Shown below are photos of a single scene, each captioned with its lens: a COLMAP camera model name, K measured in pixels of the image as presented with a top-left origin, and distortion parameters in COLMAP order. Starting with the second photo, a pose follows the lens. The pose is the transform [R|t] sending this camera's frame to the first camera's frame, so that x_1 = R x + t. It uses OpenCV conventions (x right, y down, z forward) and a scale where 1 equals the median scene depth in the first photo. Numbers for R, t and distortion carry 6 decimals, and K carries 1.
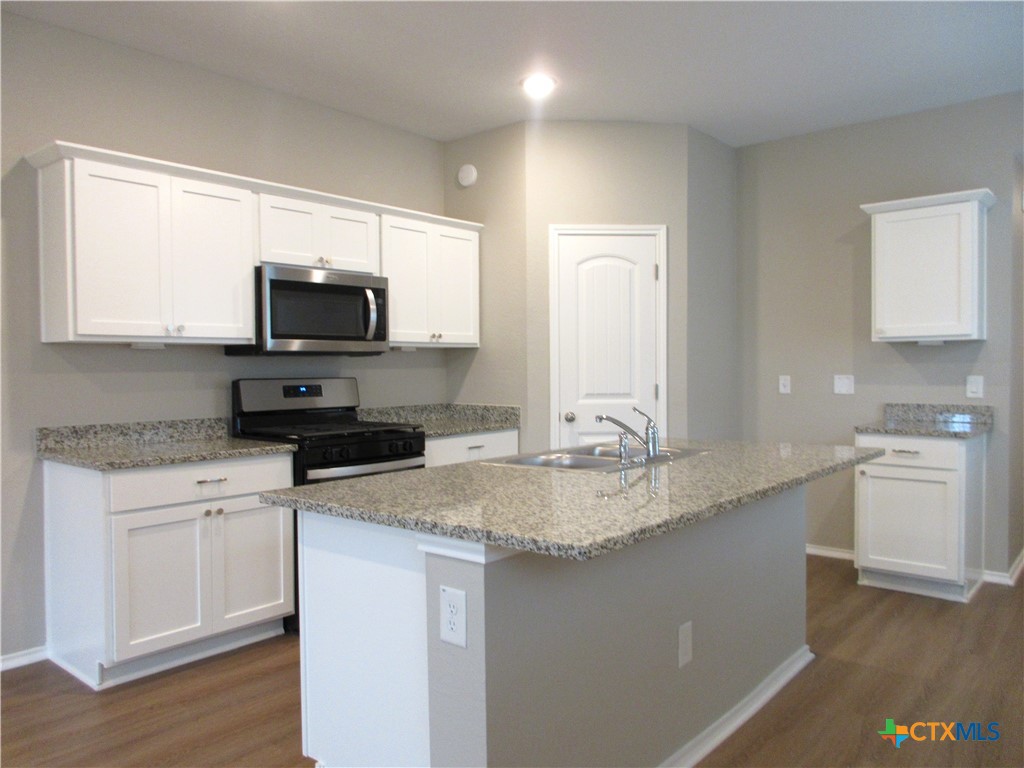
lens RADIAL K [[759.6, 0, 508.6], [0, 759.6, 380.8], [0, 0, 1]] dist [-0.009528, -0.012337]
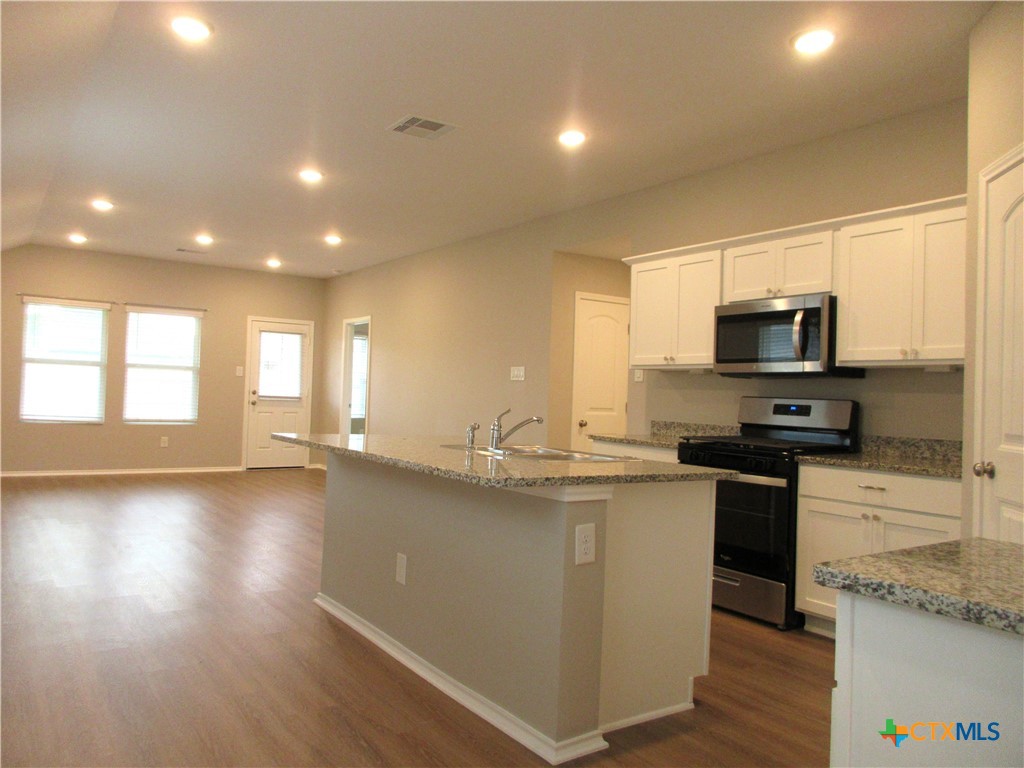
lens RADIAL K [[759.6, 0, 508.0], [0, 759.6, 383.7], [0, 0, 1]] dist [-0.009528, -0.012337]
pose [[-0.262795, -0.012164, -0.964775, 0.906762], [-0.048406, 0.998828, 0.000591, -0.005067], [0.963637, 0.046856, -0.263075, 0.909194]]
